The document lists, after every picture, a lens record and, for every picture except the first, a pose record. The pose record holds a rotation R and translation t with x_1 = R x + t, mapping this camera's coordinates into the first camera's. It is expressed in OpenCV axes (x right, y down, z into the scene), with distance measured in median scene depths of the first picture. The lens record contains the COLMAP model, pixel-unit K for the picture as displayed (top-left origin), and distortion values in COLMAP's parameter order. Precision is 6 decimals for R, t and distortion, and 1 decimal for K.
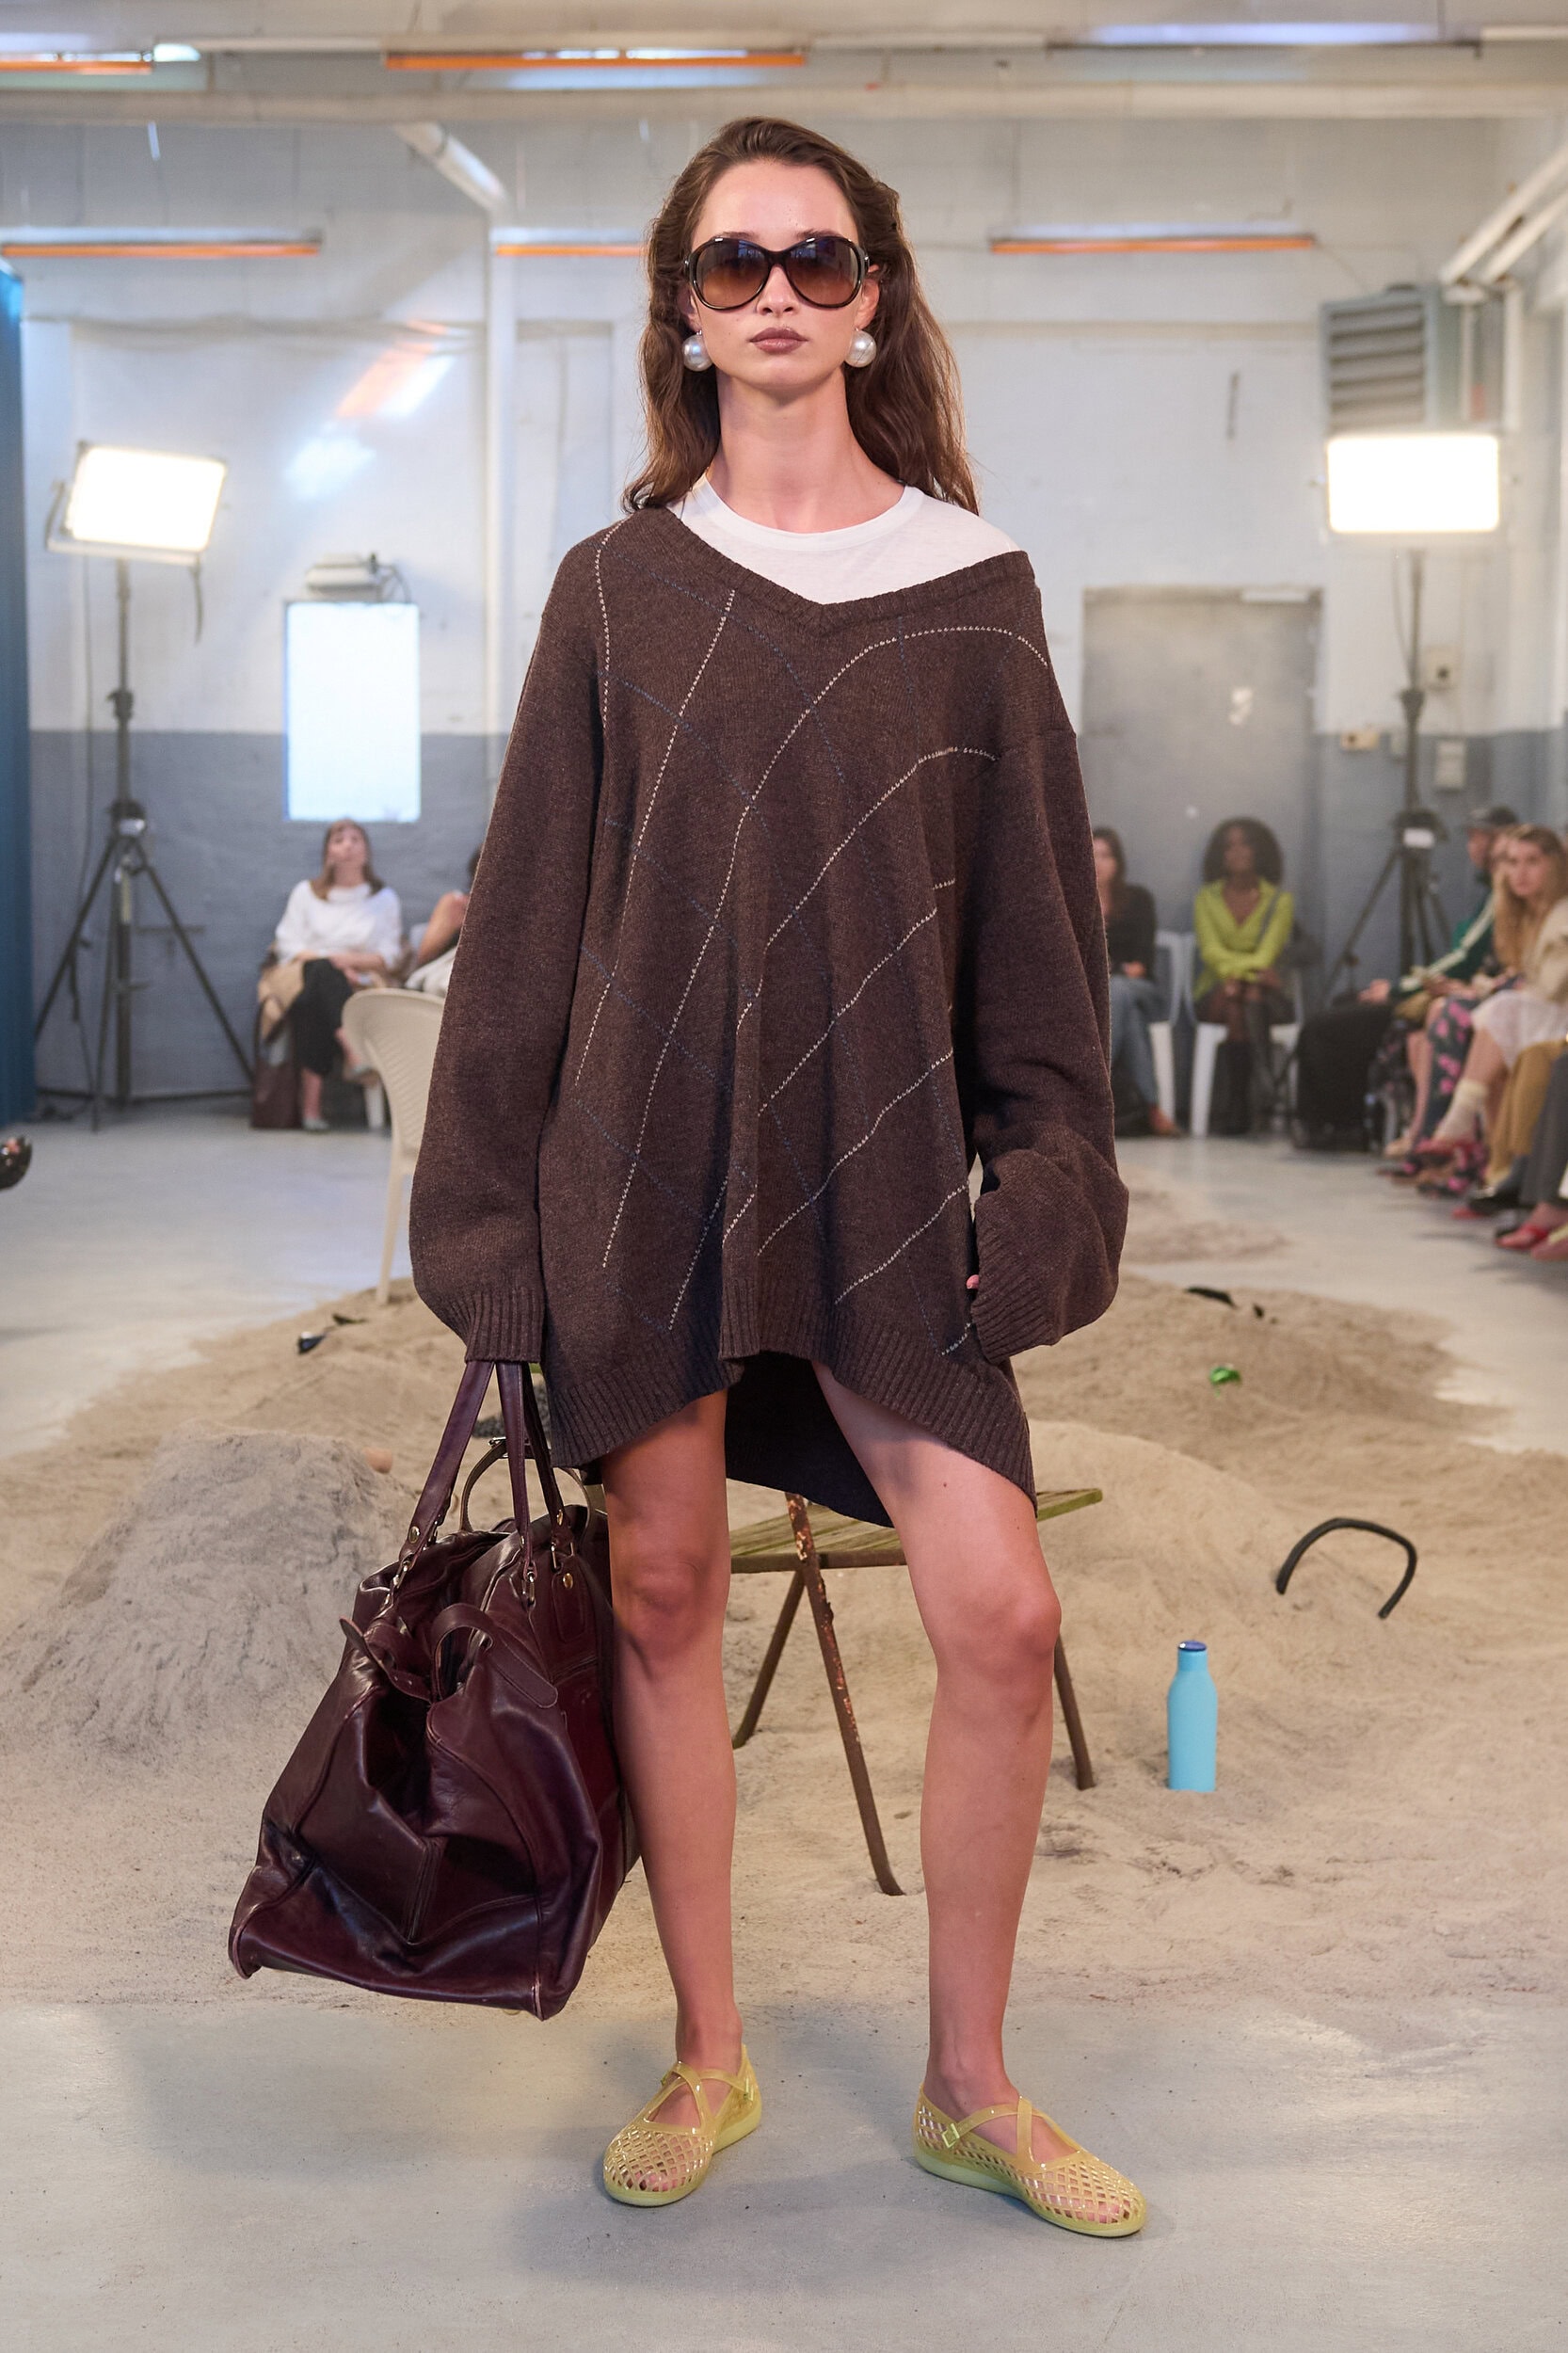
lens RADIAL K [[2778.5, 0, 784.0], [0, 2778.5, 1176.5], [0, 0, 1]] dist [0.023478, 0.016871]
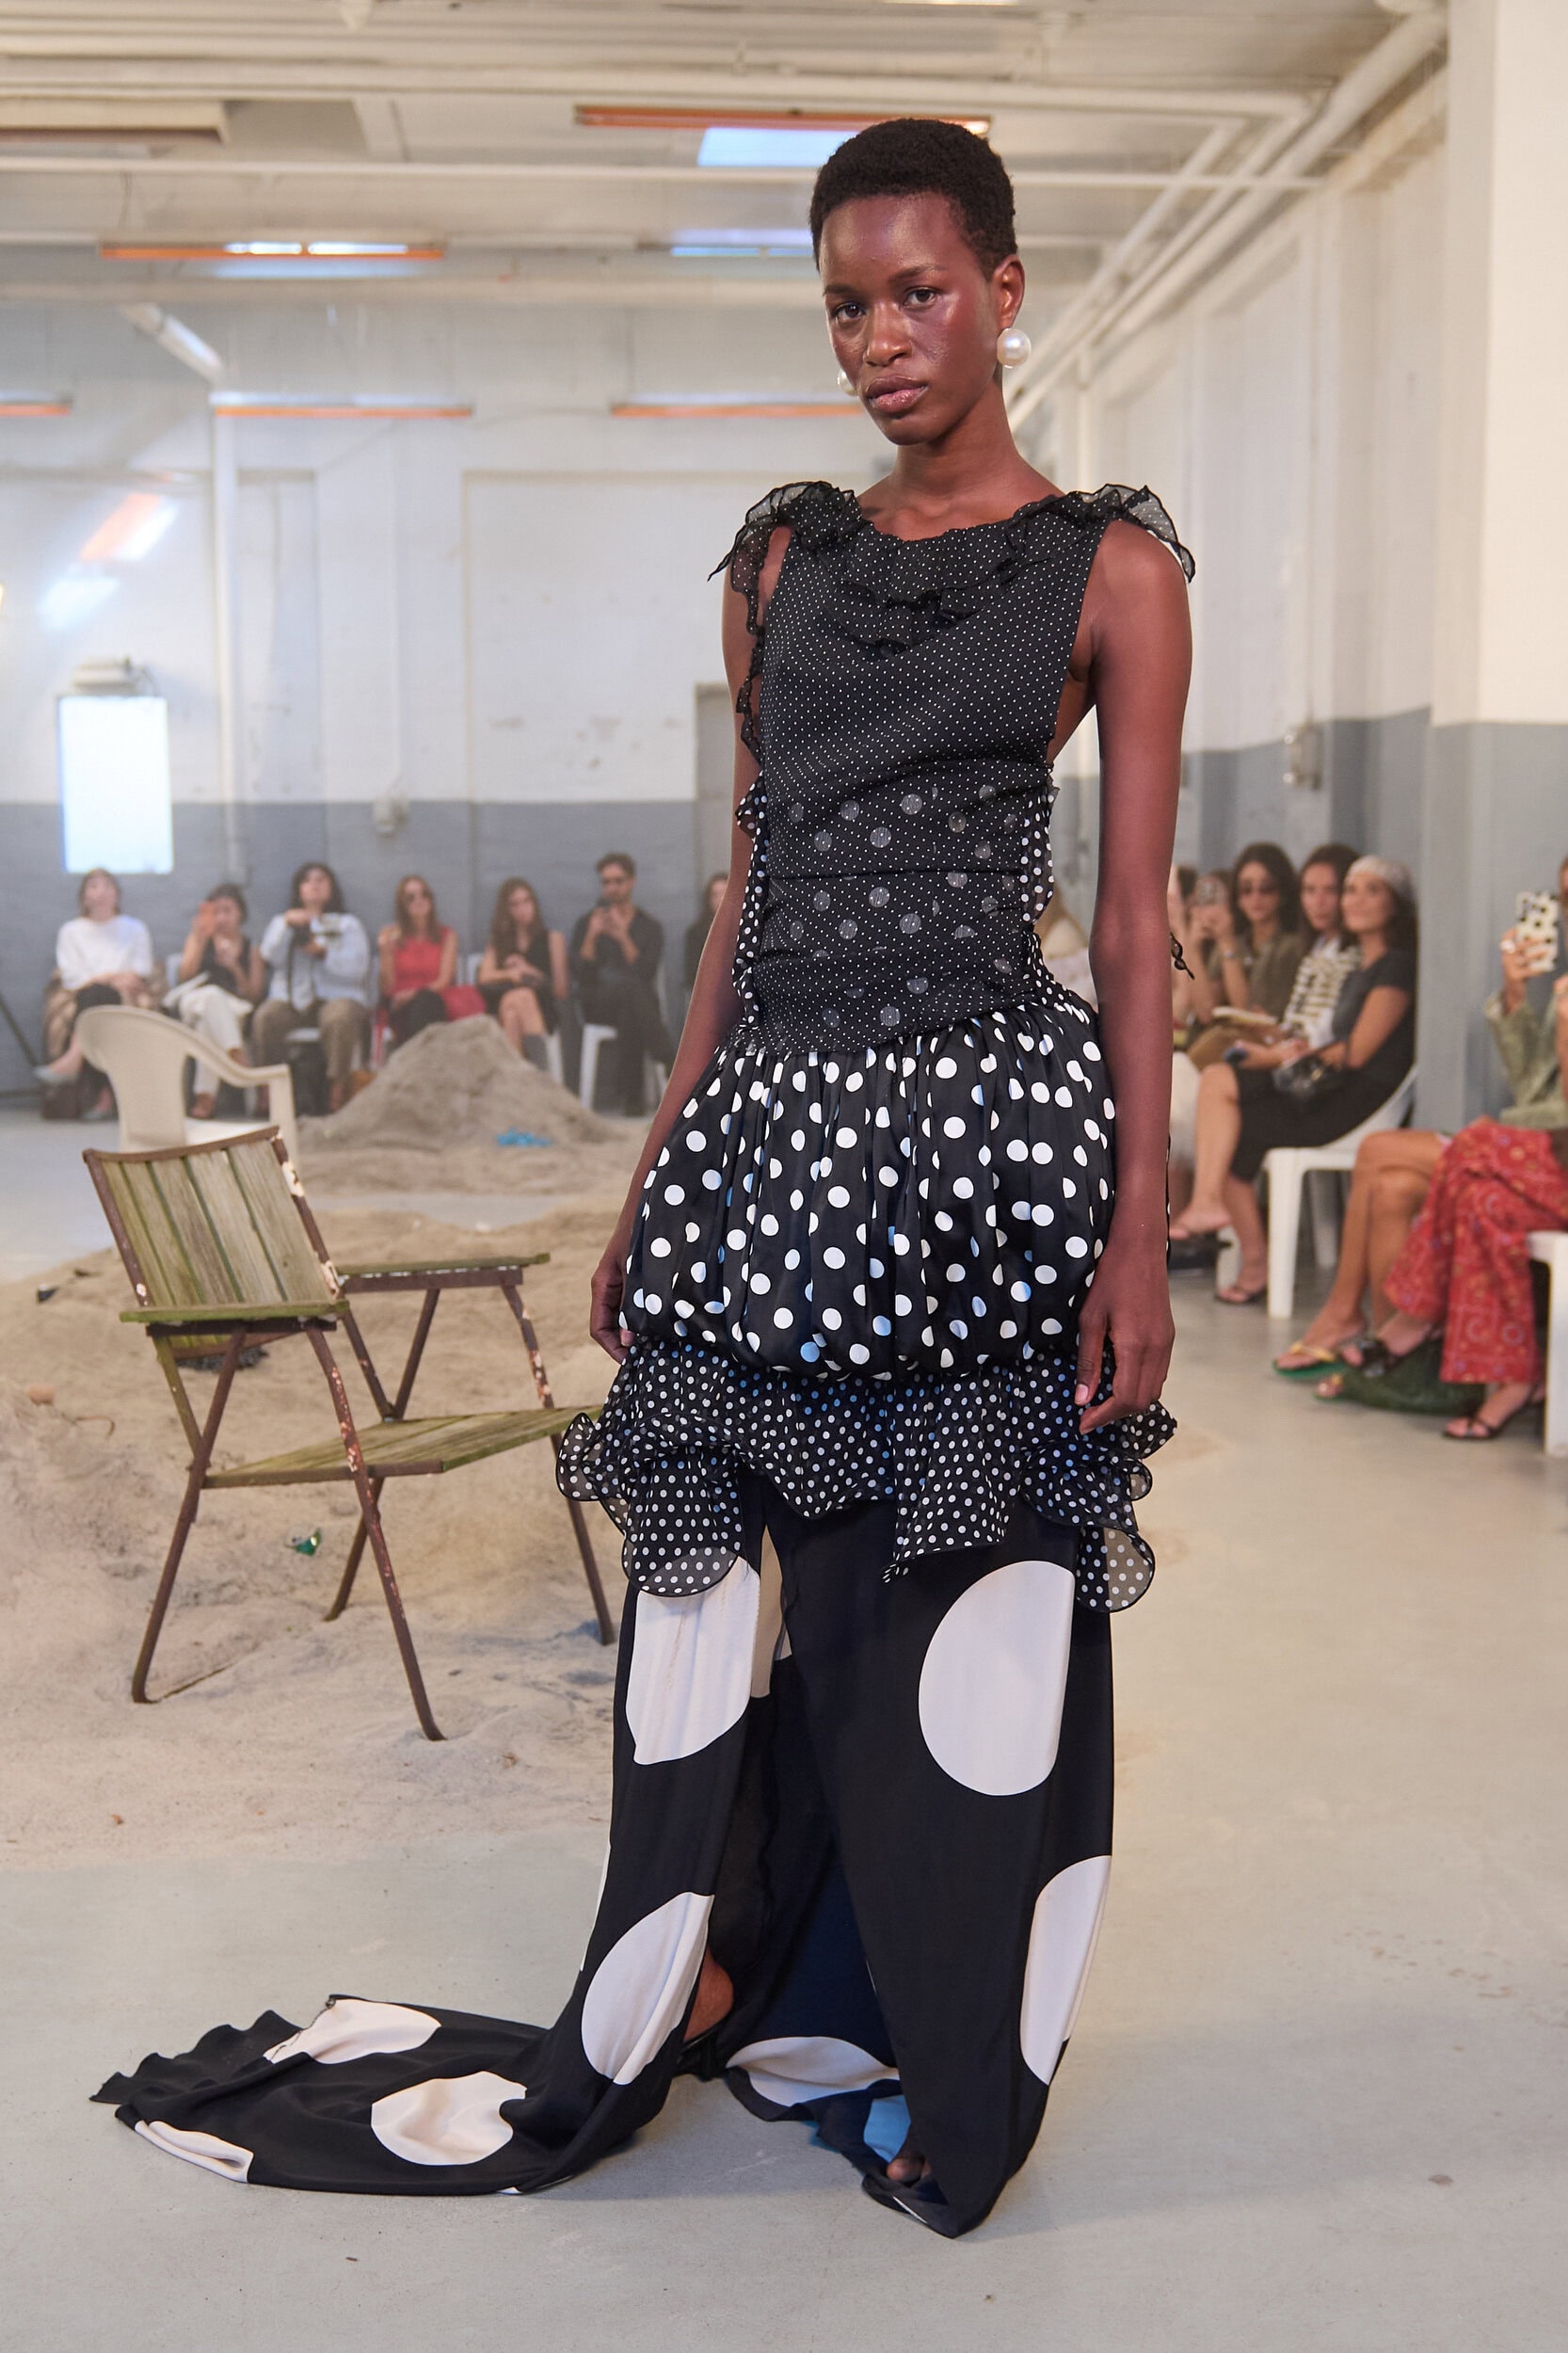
lens RADIAL K [[2068.6, 0, 743.9], [0, 2068.6, 1214.2], [0, 0, 1]] dist [0.013690, 0.011182]
pose [[0.997158, -0.022973, 0.071756, 0.074136], [0.020444, 0.999150, 0.035782, -0.002264], [-0.072517, -0.034213, 0.996780, 0.057559]]
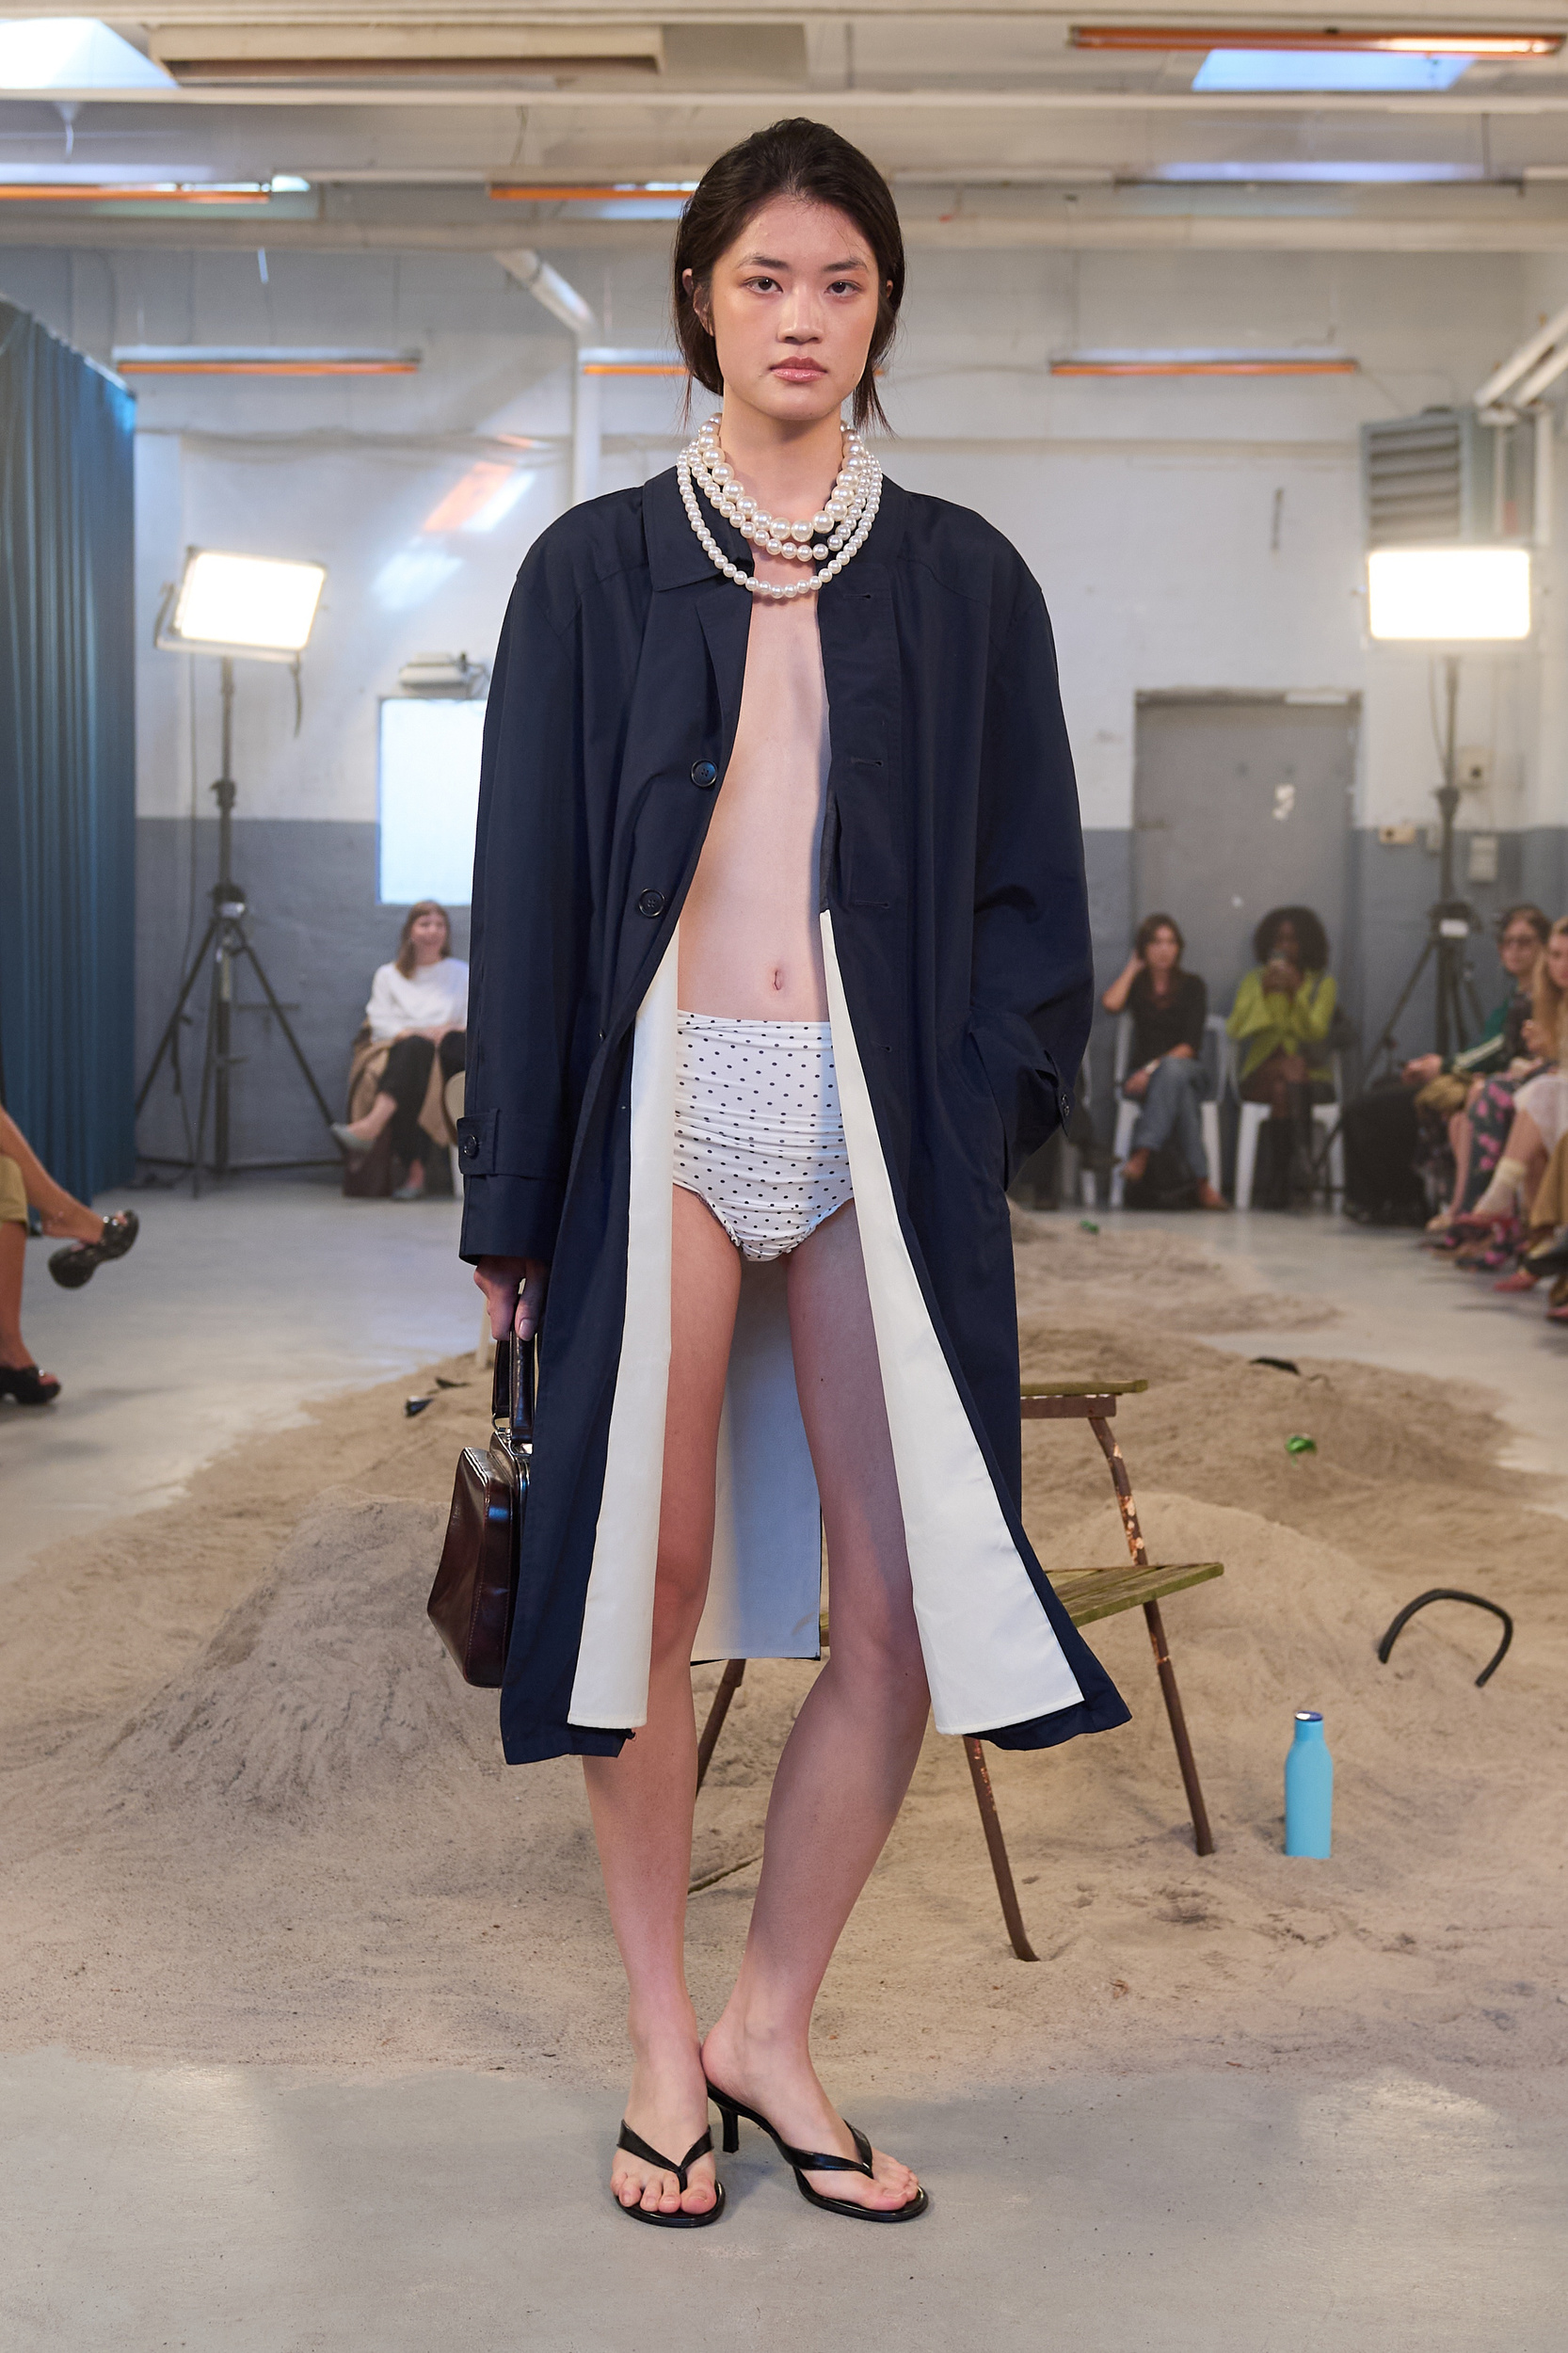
lens RADIAL K [[2595.0, 0, 778.7], [0, 2595.0, 1179.9], [0, 0, 1]] dist [0.014048, 0.012743]
pose [[0.999980, 0.006361, 0.000484, -0.035768], [-0.006350, 0.999784, -0.019782, -0.006660], [-0.000610, 0.019778, 0.999804, 0.023233]]
